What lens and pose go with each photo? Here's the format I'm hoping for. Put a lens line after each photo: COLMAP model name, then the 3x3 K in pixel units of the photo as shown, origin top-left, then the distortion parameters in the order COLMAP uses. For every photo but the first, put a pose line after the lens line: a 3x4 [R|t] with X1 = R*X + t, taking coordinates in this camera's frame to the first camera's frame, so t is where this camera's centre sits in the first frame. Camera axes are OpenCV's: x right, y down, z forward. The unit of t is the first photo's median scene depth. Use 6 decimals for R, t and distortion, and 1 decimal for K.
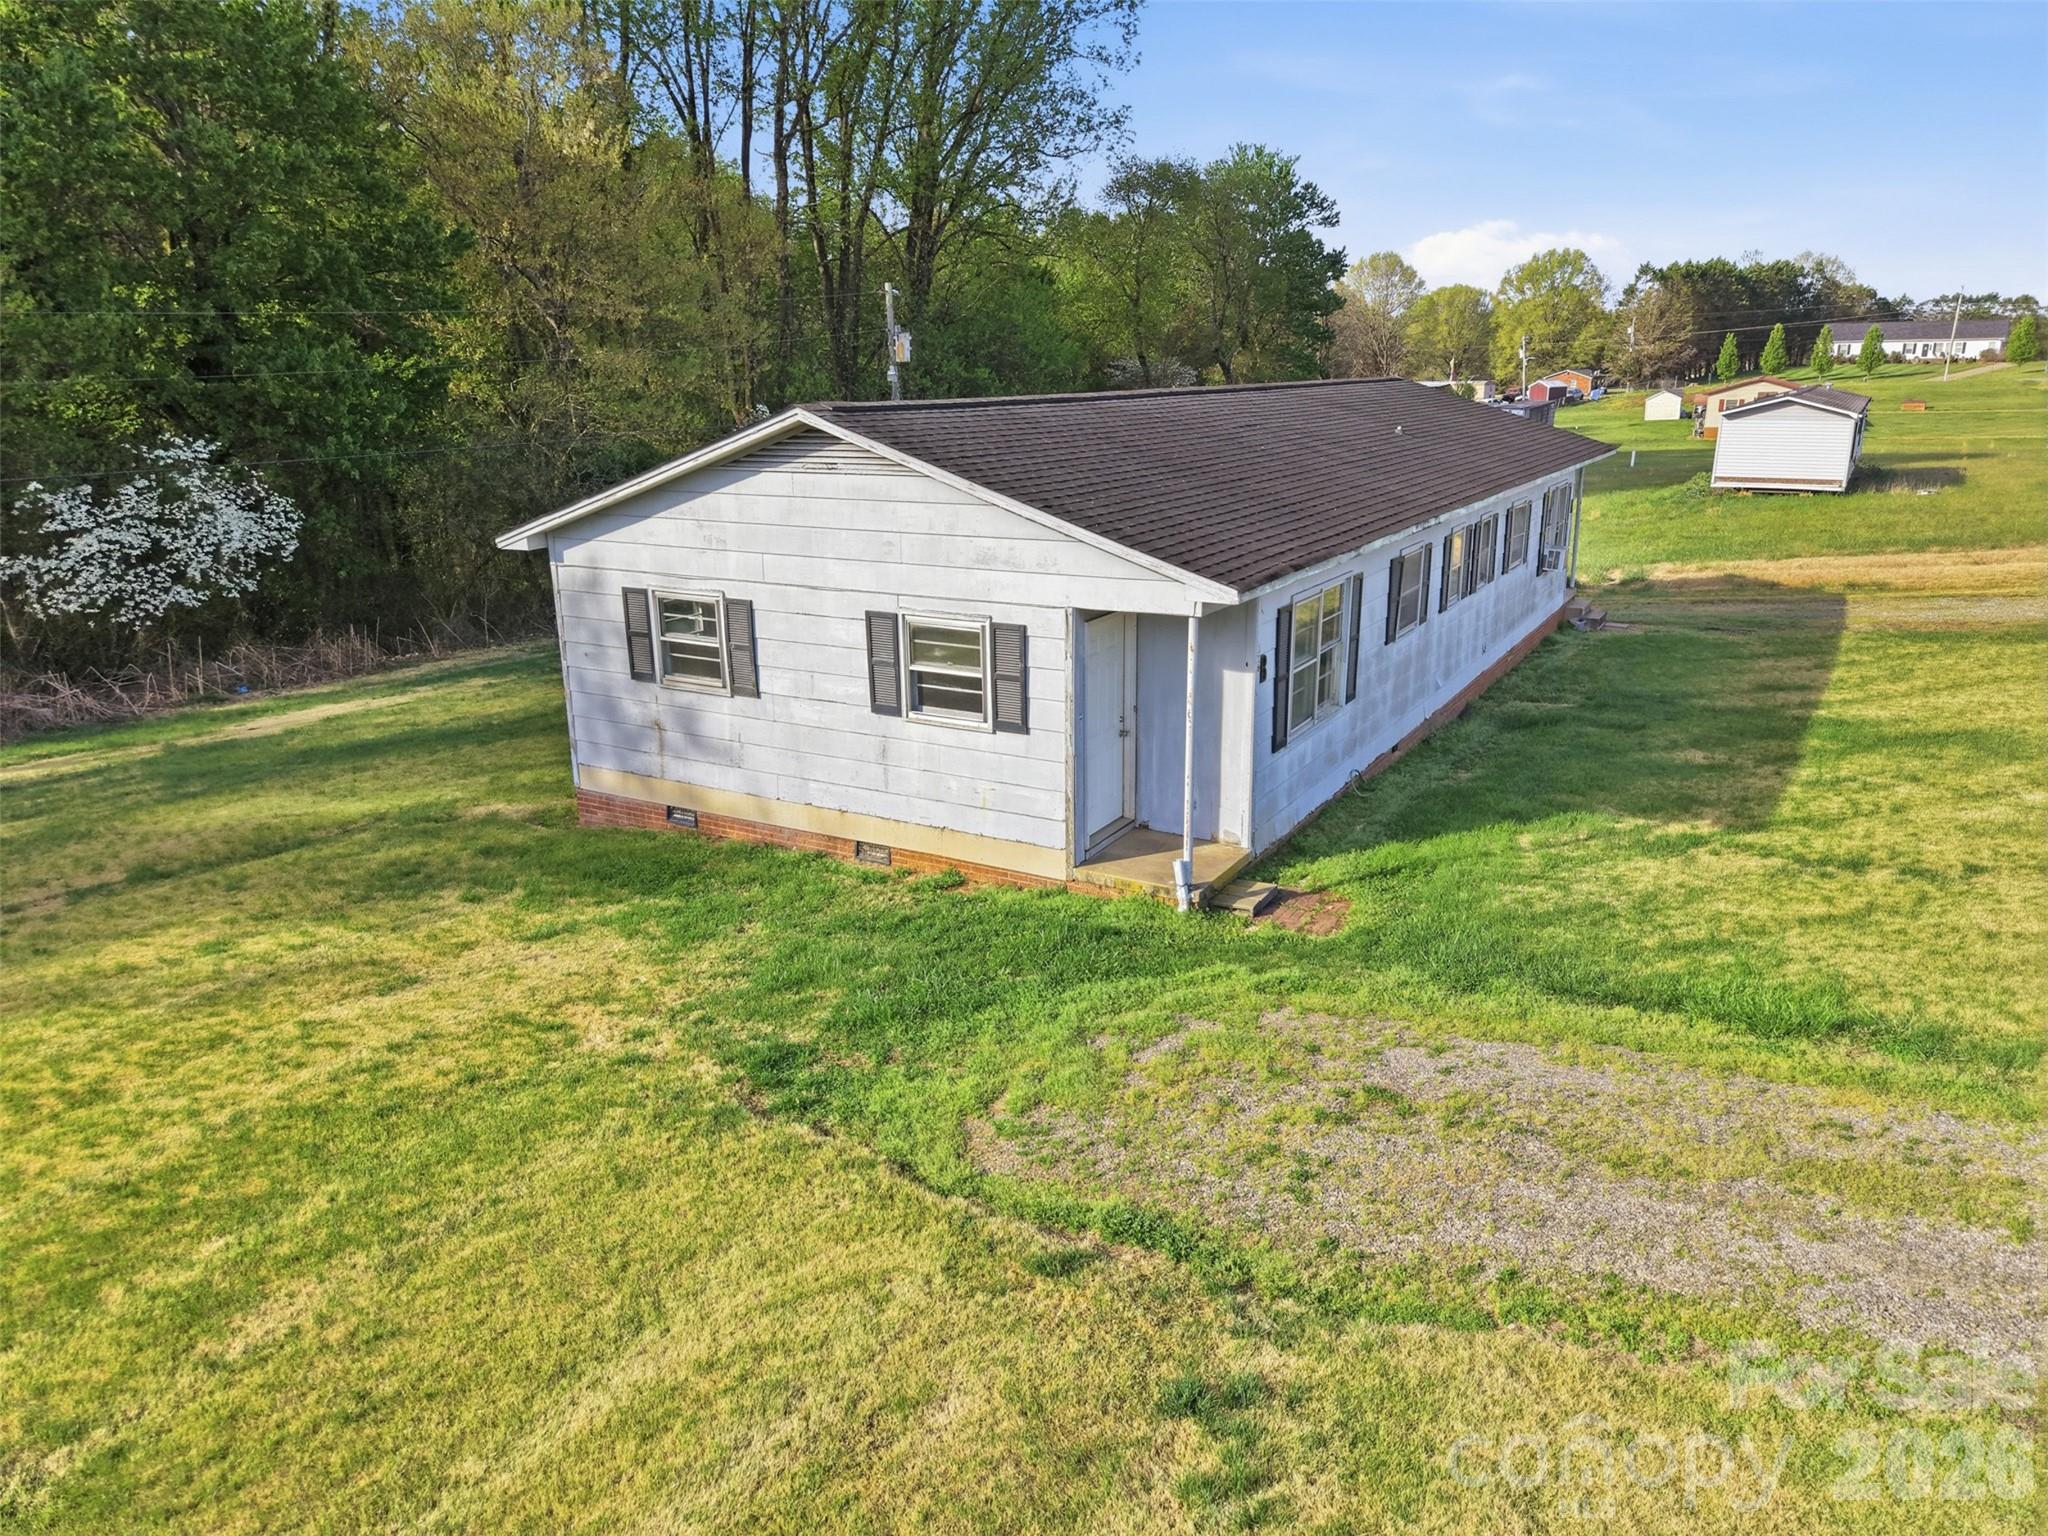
lens RADIAL K [[1372.5, 0, 1024.0], [0, 1372.5, 768.0], [0, 0, 1]] dist [0.022707, -0.021030]
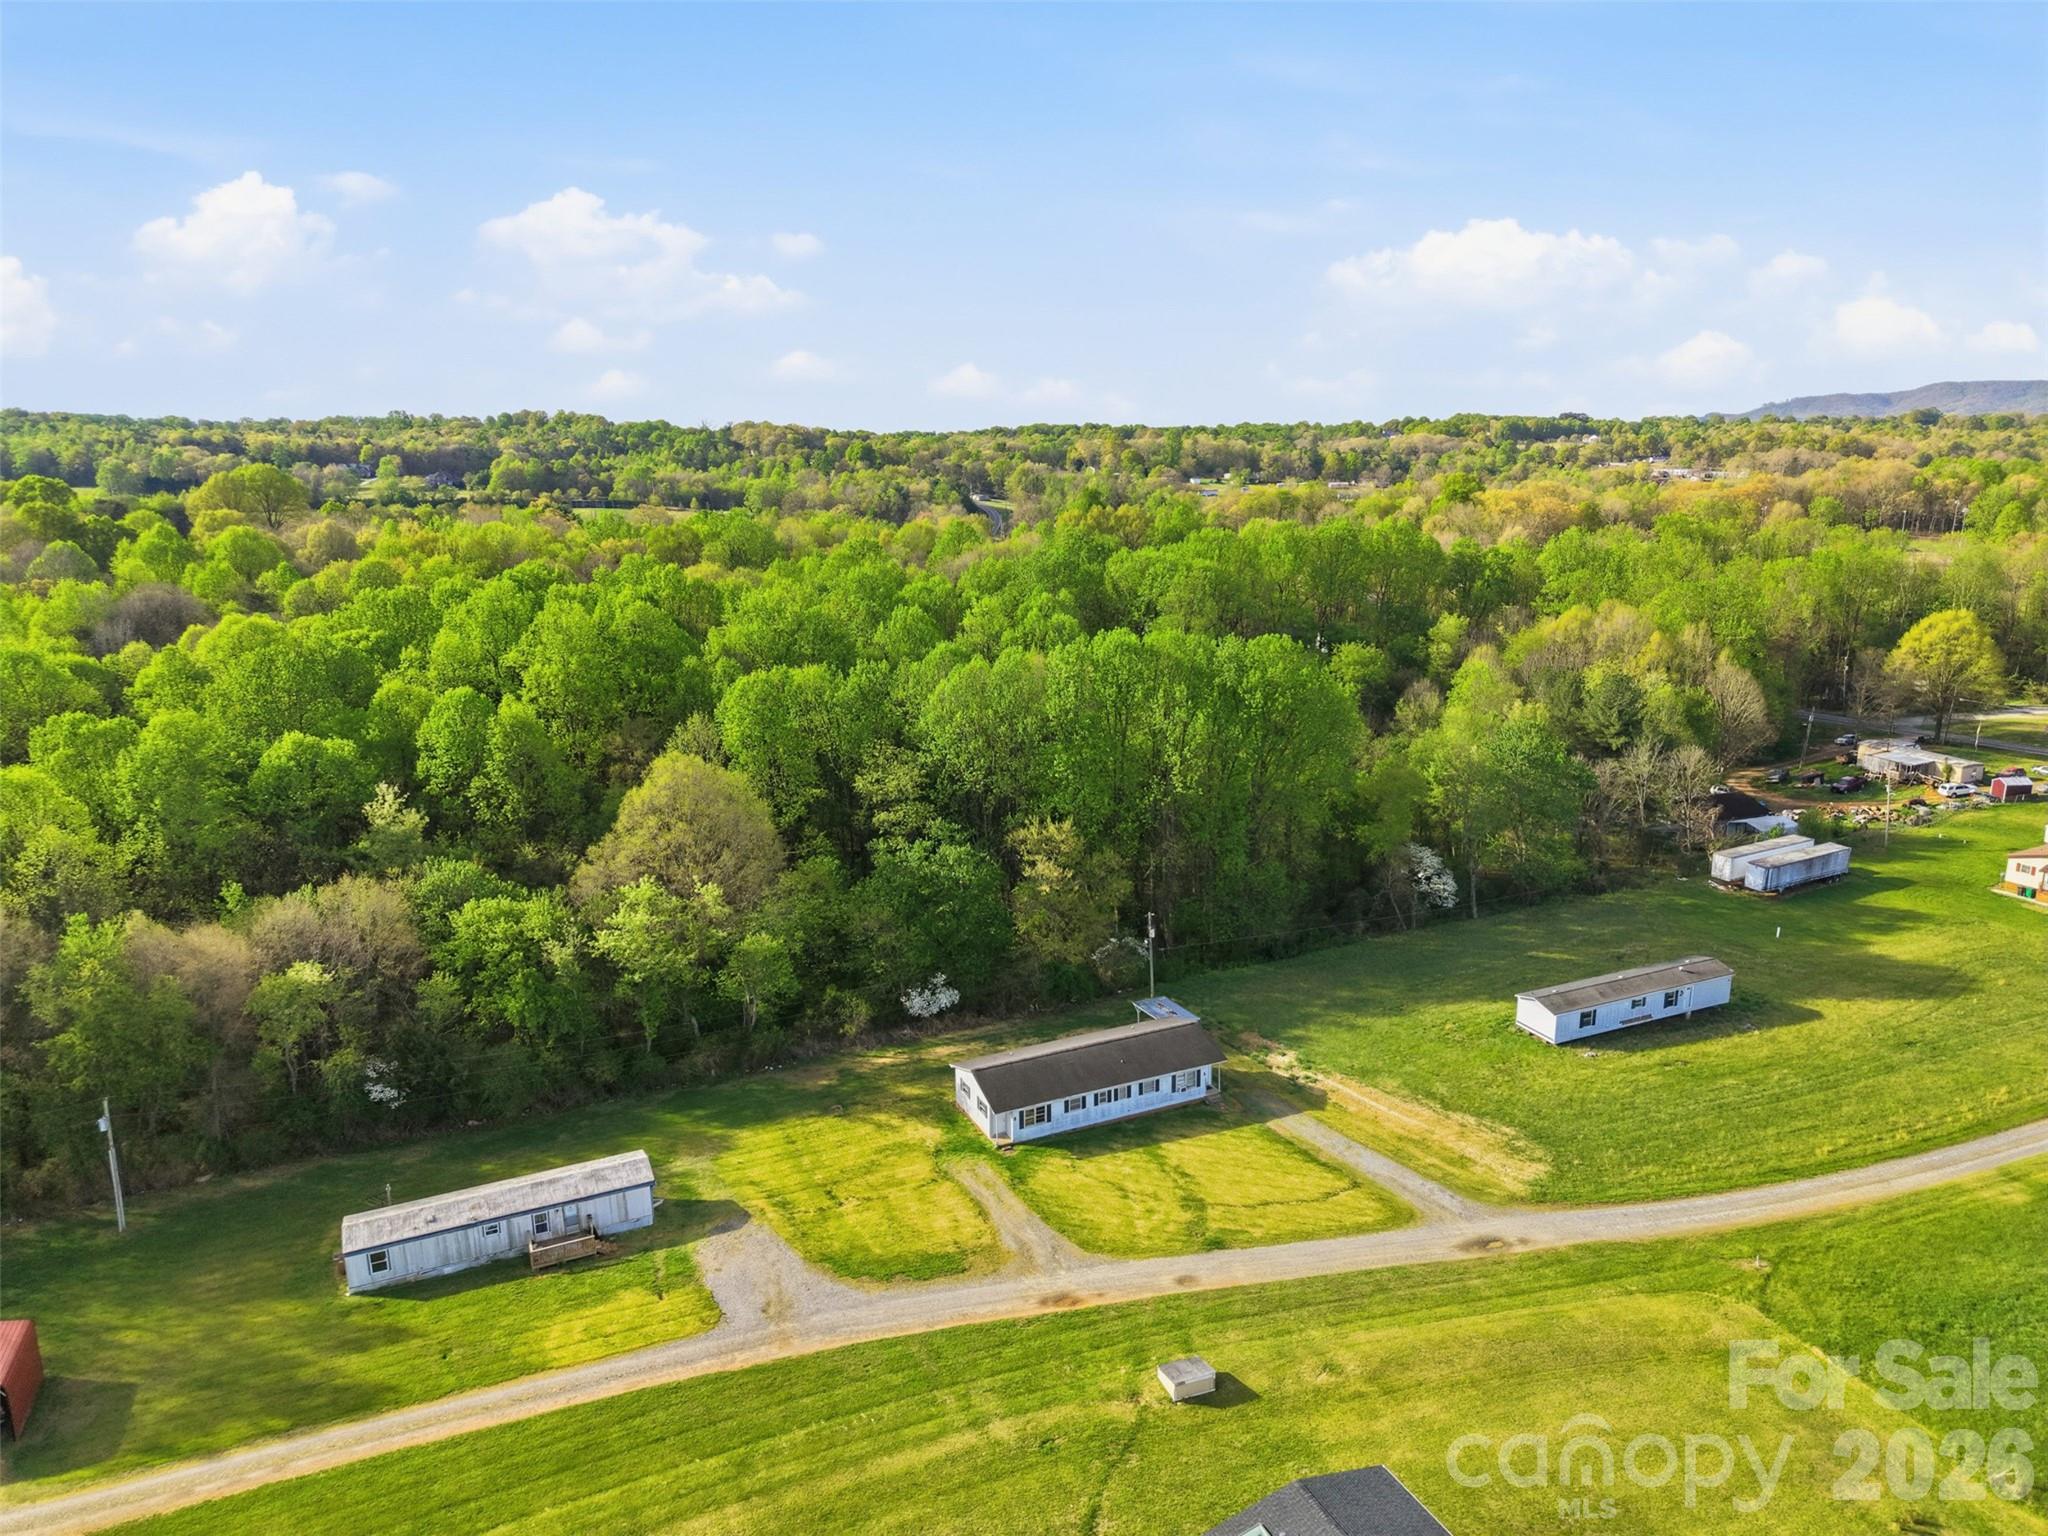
lens RADIAL K [[1372.5, 0, 1024.0], [0, 1372.5, 768.0], [0, 0, 1]] dist [0.022707, -0.021030]
pose [[0.821217, 0.139663, -0.553261, 3.739348], [-0.157874, 0.987347, 0.014907, -1.900968], [0.548342, 0.075103, 0.832875, -4.927252]]
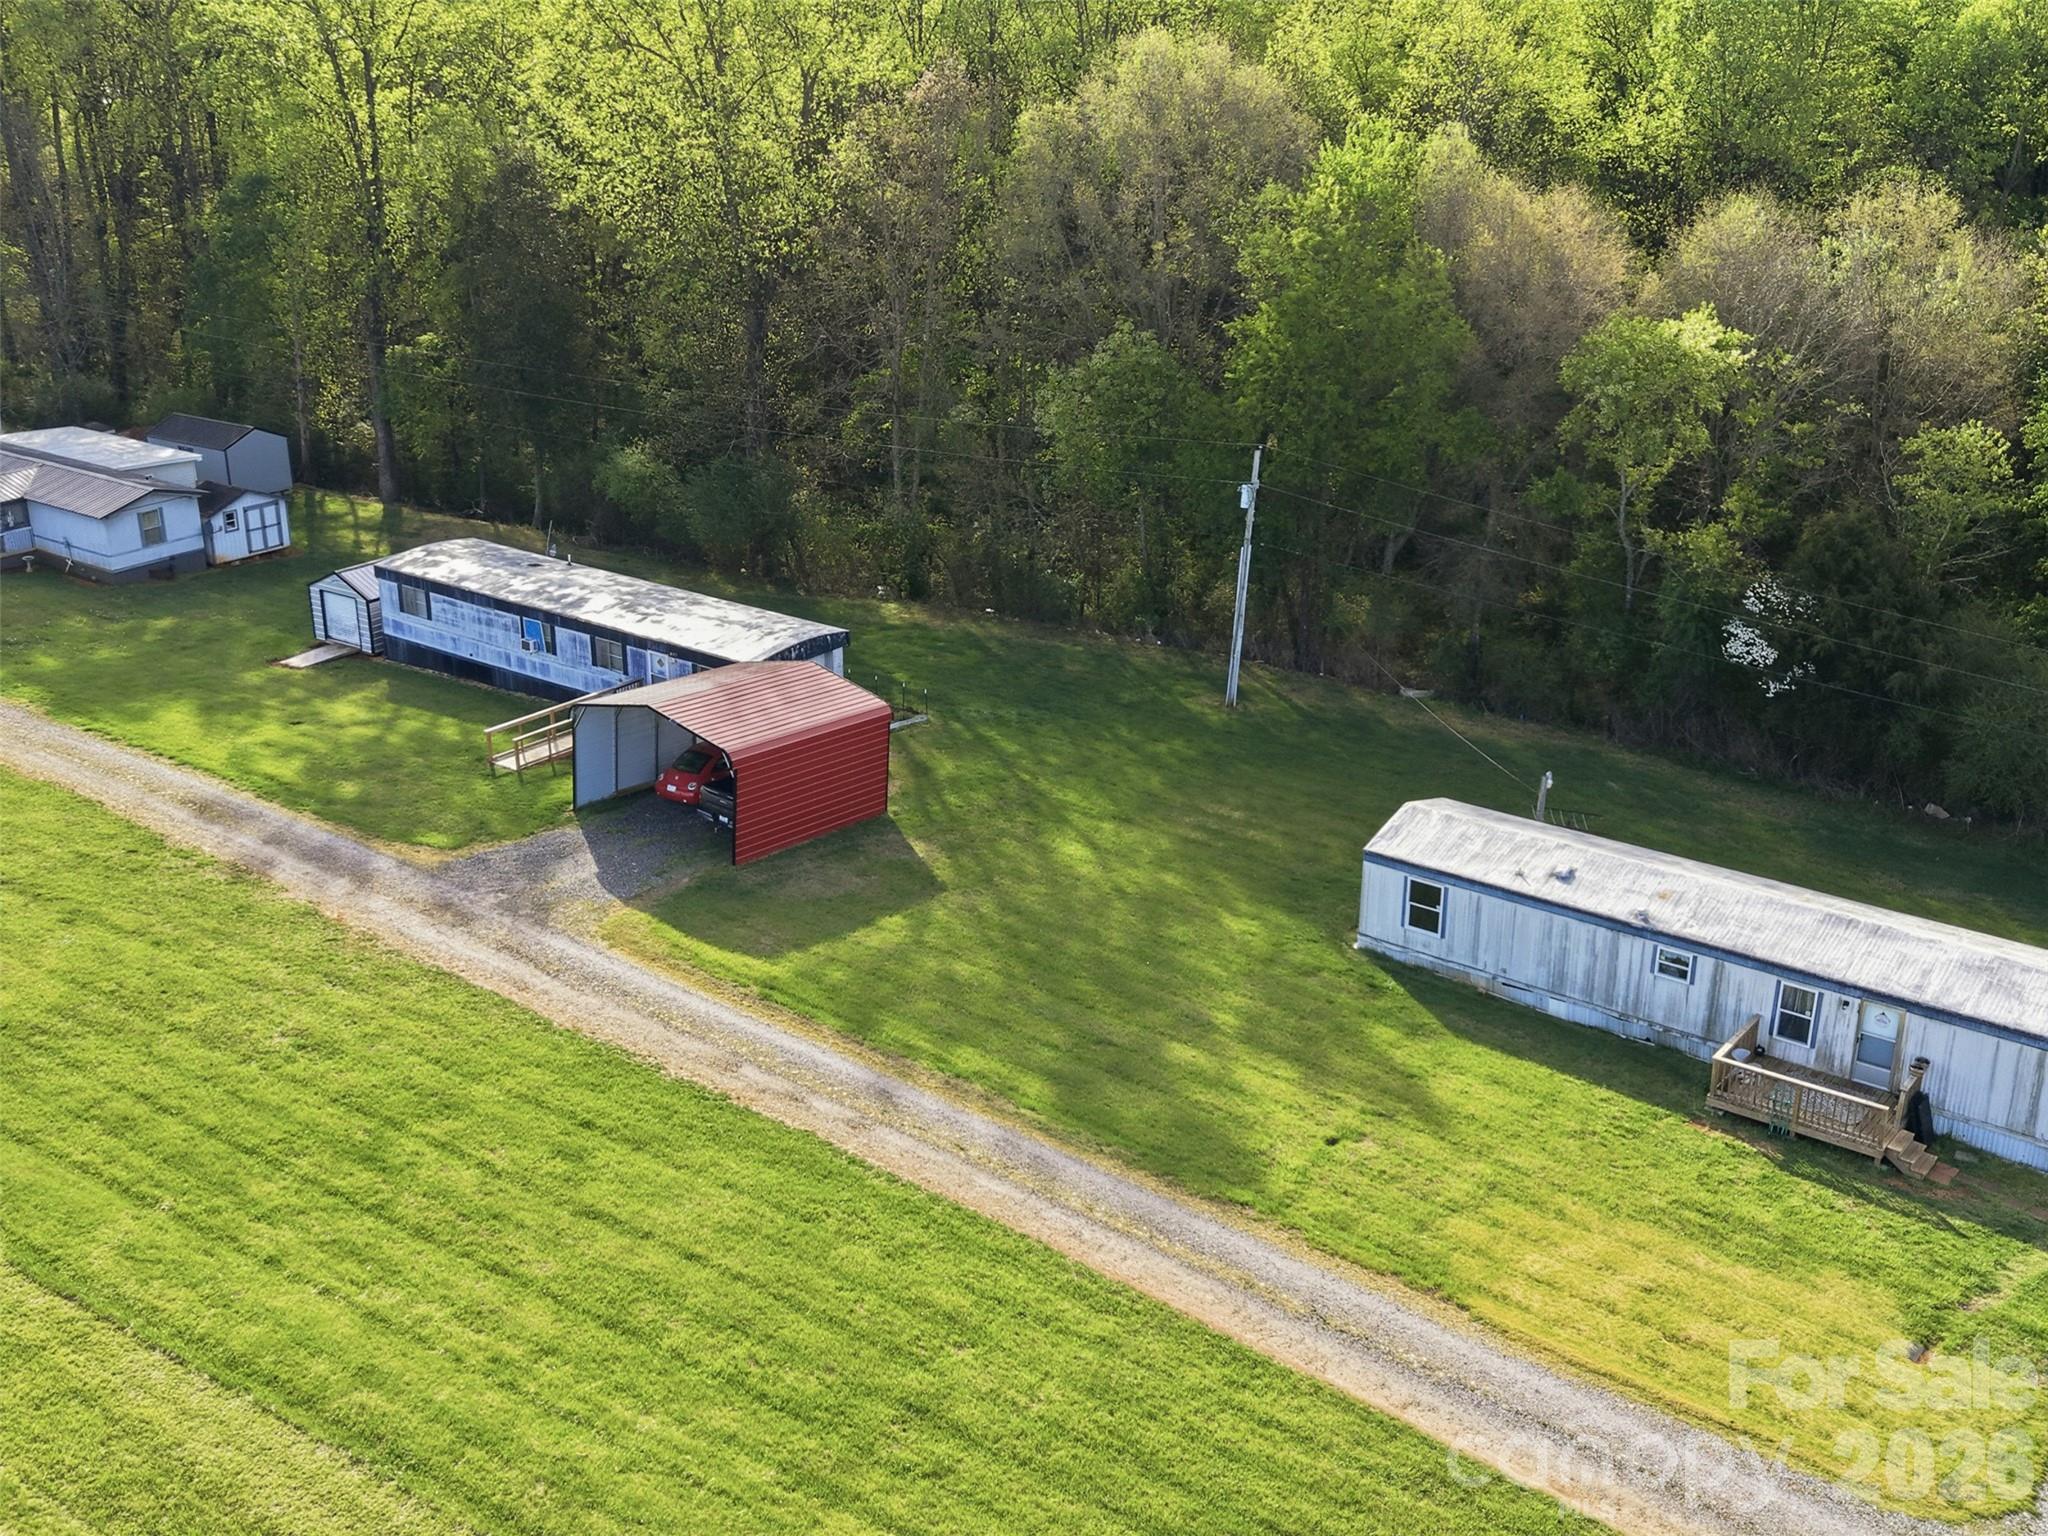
lens RADIAL K [[2145.5, 0, 1018.4], [0, 2145.5, 769.5], [0, 0, 1]] dist [0.170458, -0.501594]
pose [[-0.124876, 0.378244, -0.917244, 2.124935], [-0.277737, 0.874195, 0.398304, -0.889967], [0.952506, 0.304491, -0.004114, -2.228473]]
